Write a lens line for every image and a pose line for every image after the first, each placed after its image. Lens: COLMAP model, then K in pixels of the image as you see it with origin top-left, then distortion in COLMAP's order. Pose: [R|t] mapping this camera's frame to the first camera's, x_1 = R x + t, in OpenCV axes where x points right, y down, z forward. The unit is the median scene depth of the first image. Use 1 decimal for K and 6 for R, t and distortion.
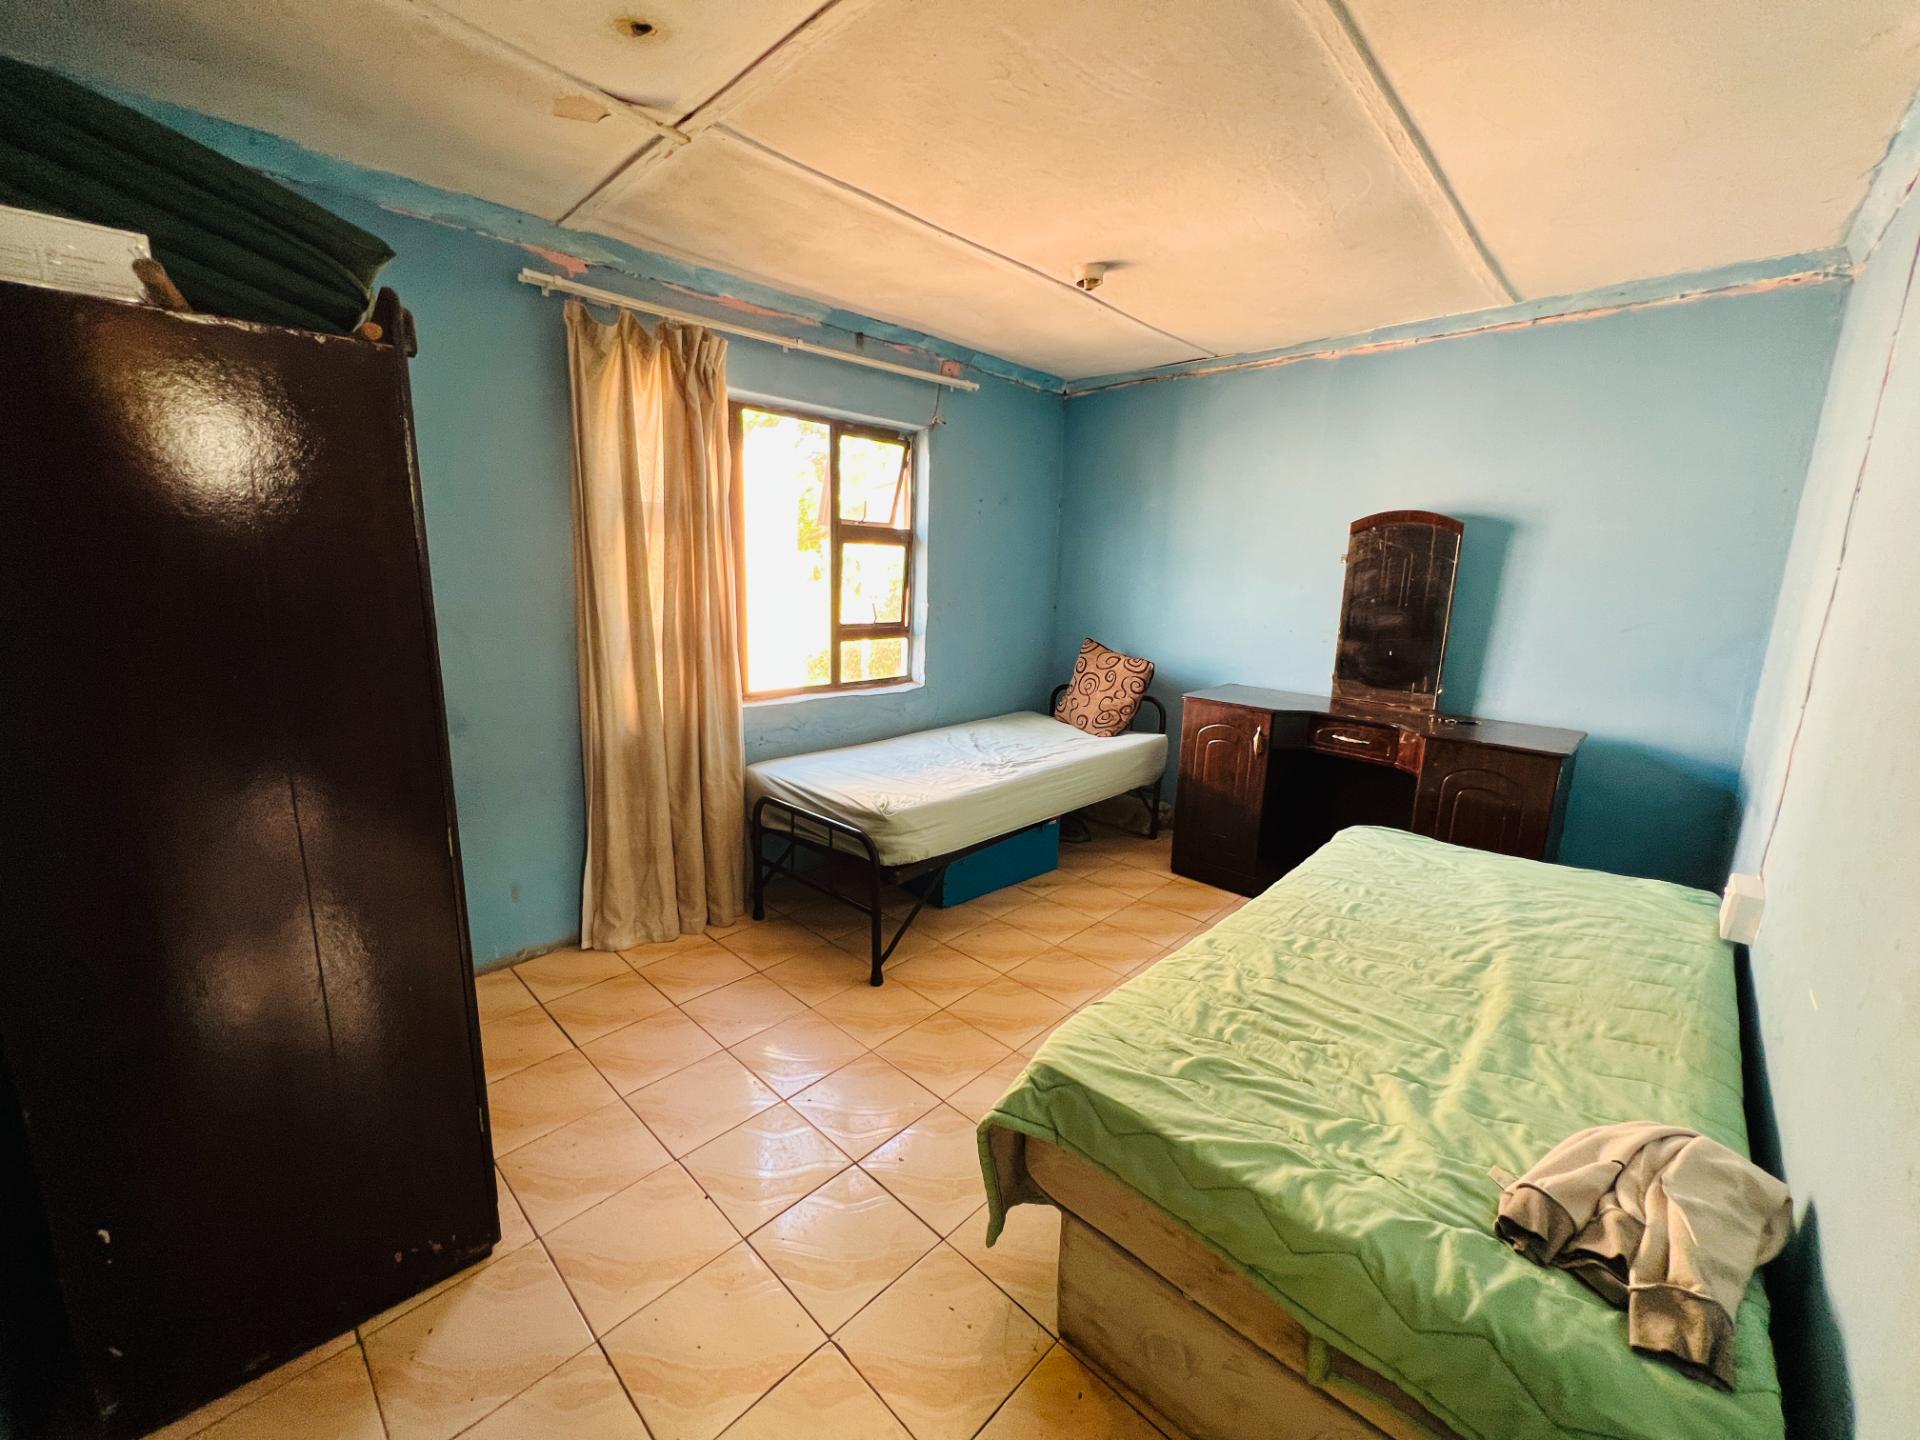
lens RADIAL K [[765.6, 0, 952.8], [0, 765.6, 716.7], [0, 0, 1]] dist [-0.001319, 0.000142]
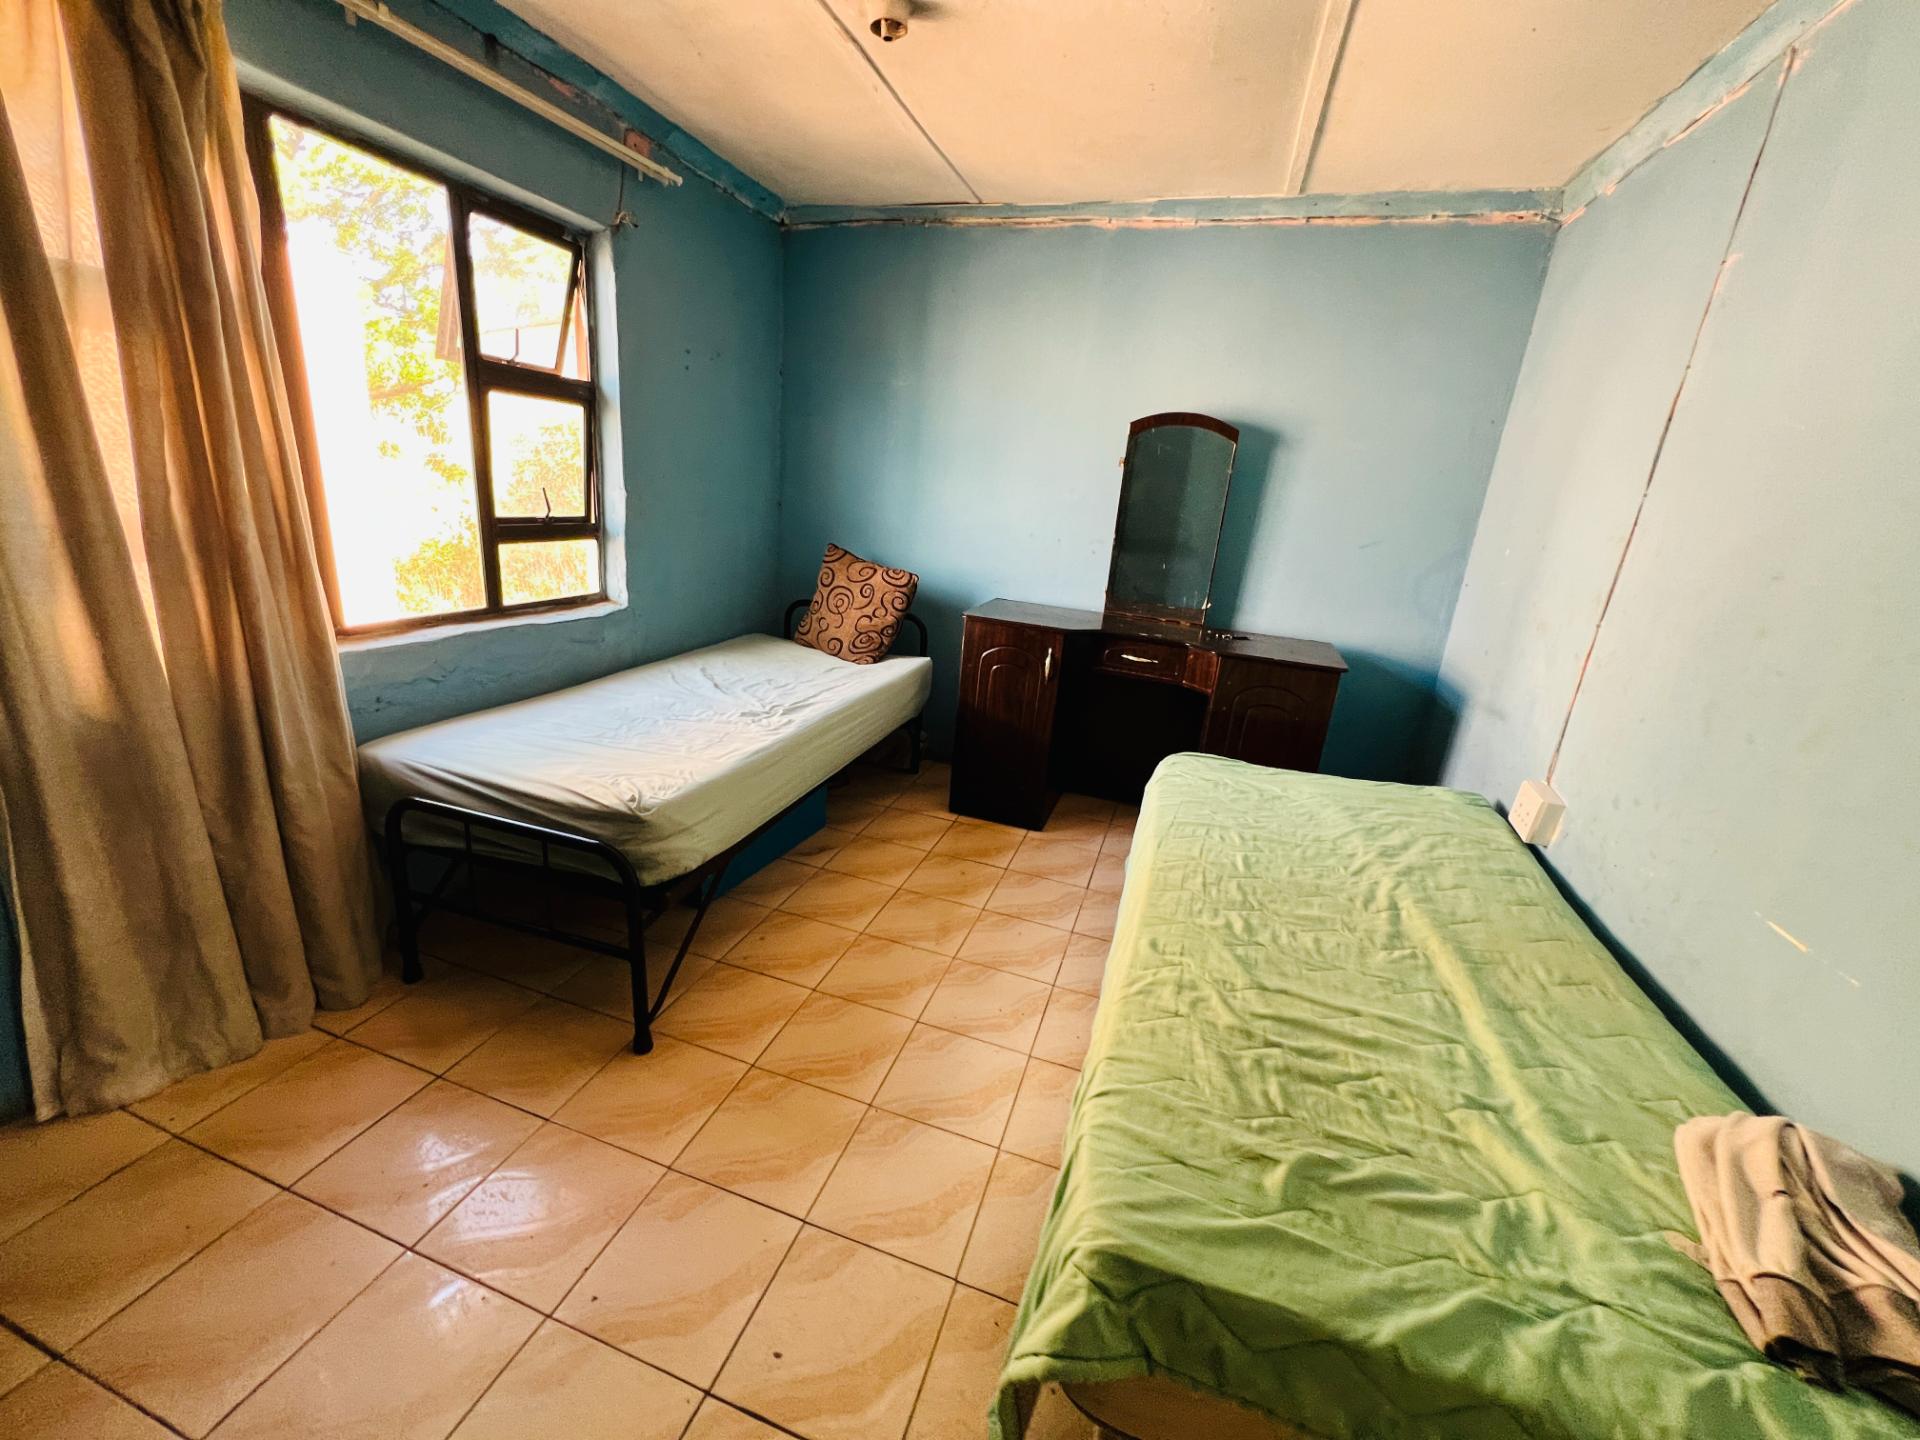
lens RADIAL K [[765.6, 0, 952.8], [0, 765.6, 716.7], [0, 0, 1]] dist [-0.001319, 0.000142]
pose [[0.899033, -0.081221, 0.430282, -0.111071], [0.026604, 0.990963, 0.131469, -0.032257], [-0.437072, -0.106748, 0.893070, 0.261813]]
